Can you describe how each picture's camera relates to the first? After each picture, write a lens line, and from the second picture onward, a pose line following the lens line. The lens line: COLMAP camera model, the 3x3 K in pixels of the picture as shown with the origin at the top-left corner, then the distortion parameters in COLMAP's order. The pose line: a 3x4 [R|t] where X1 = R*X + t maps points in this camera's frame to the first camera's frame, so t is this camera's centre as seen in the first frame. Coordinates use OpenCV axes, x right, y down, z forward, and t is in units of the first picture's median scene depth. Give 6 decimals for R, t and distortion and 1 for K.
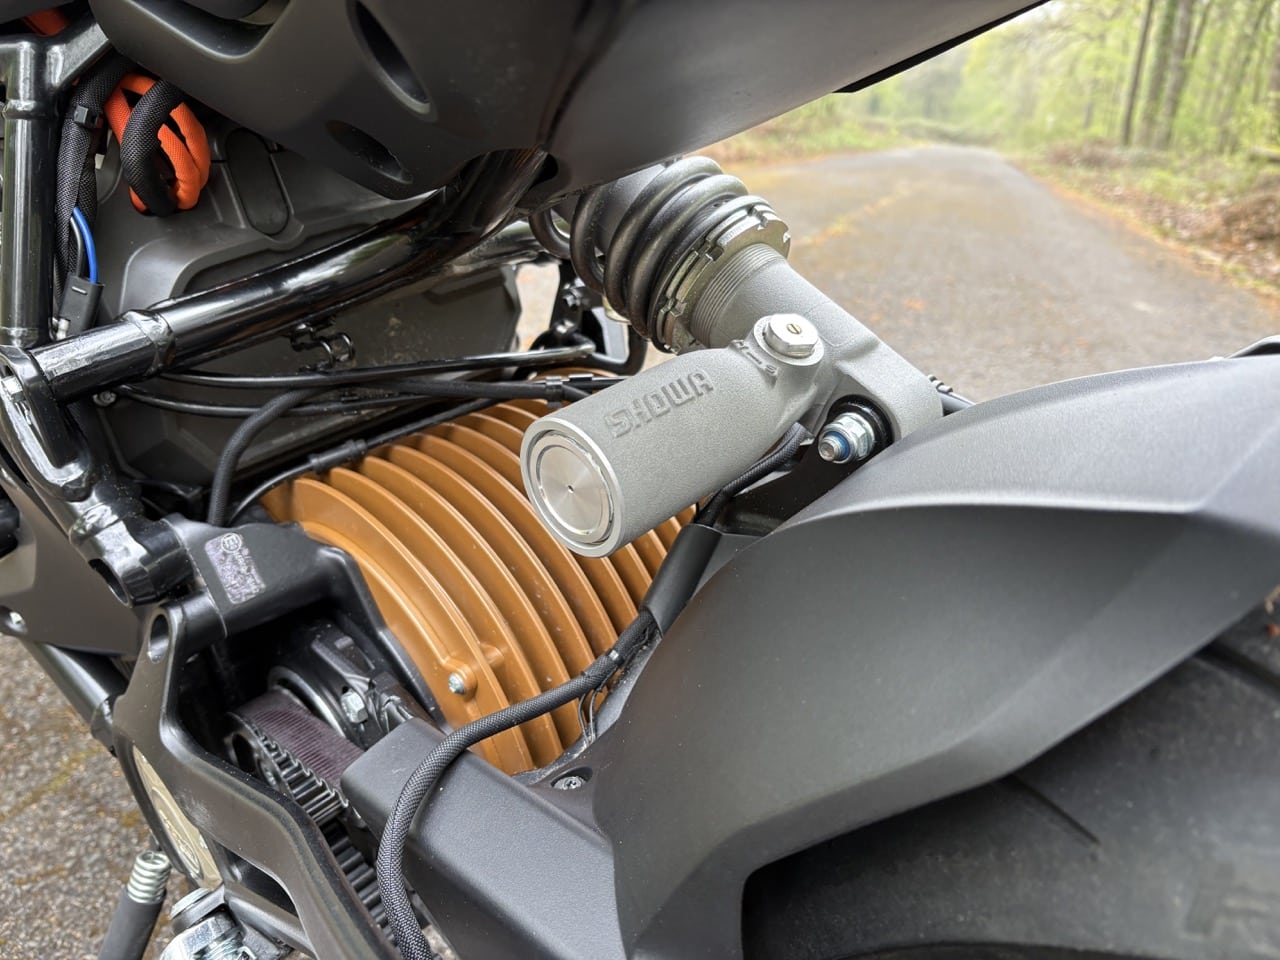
lens RADIAL K [[1000.4, 0, 640.0], [0, 1000.4, 480.0], [0, 0, 1]] dist [0.050331, -0.058066]
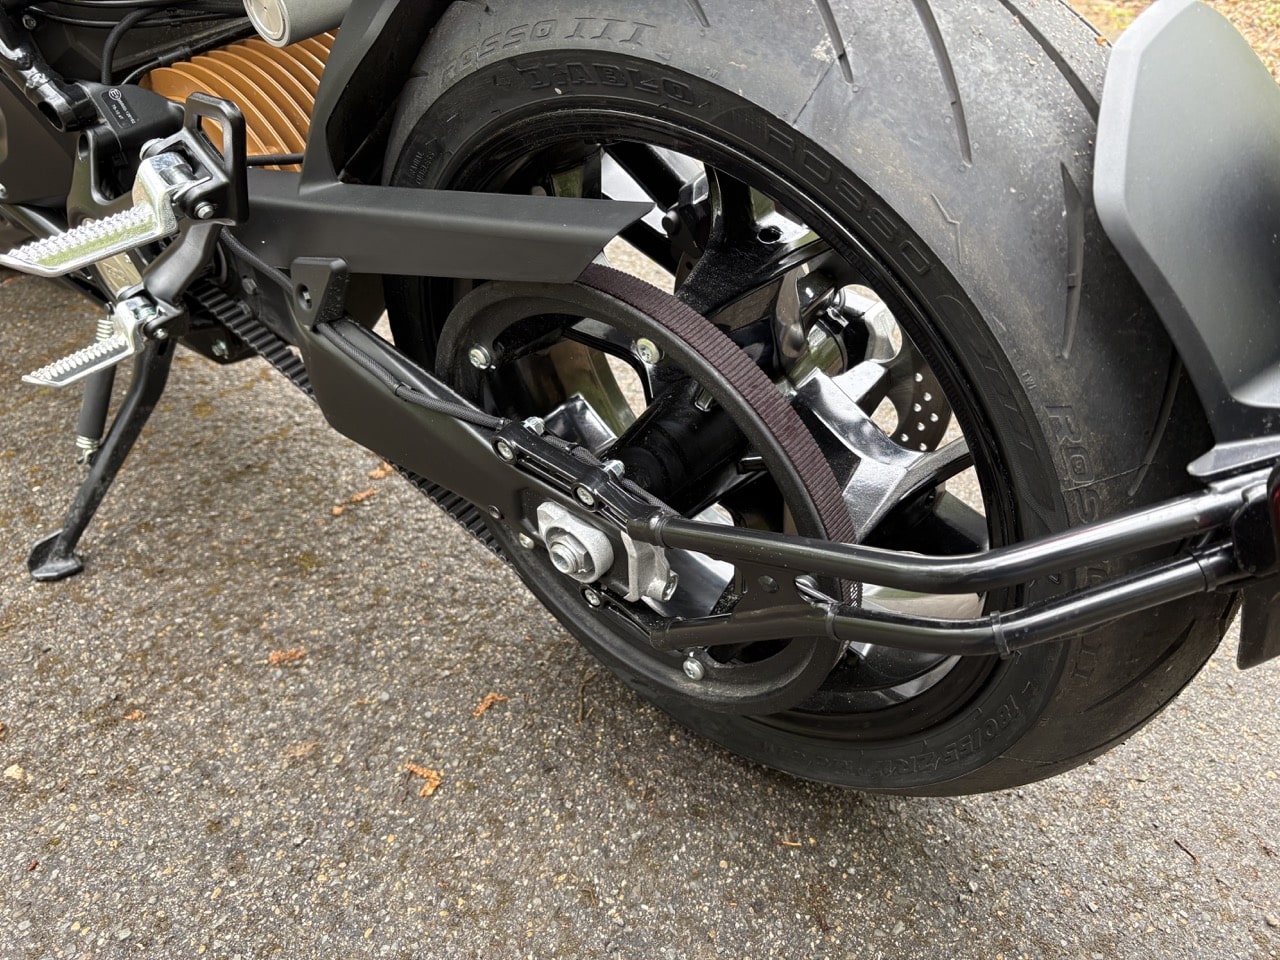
lens RADIAL K [[1000.4, 0, 640.0], [0, 1000.4, 480.0], [0, 0, 1]] dist [0.050331, -0.058066]
pose [[0.997727, -0.060959, 0.028725, 0.437449], [0.053846, 0.977472, 0.204079, 0.420118], [-0.040518, -0.202068, 0.978533, -0.949323]]
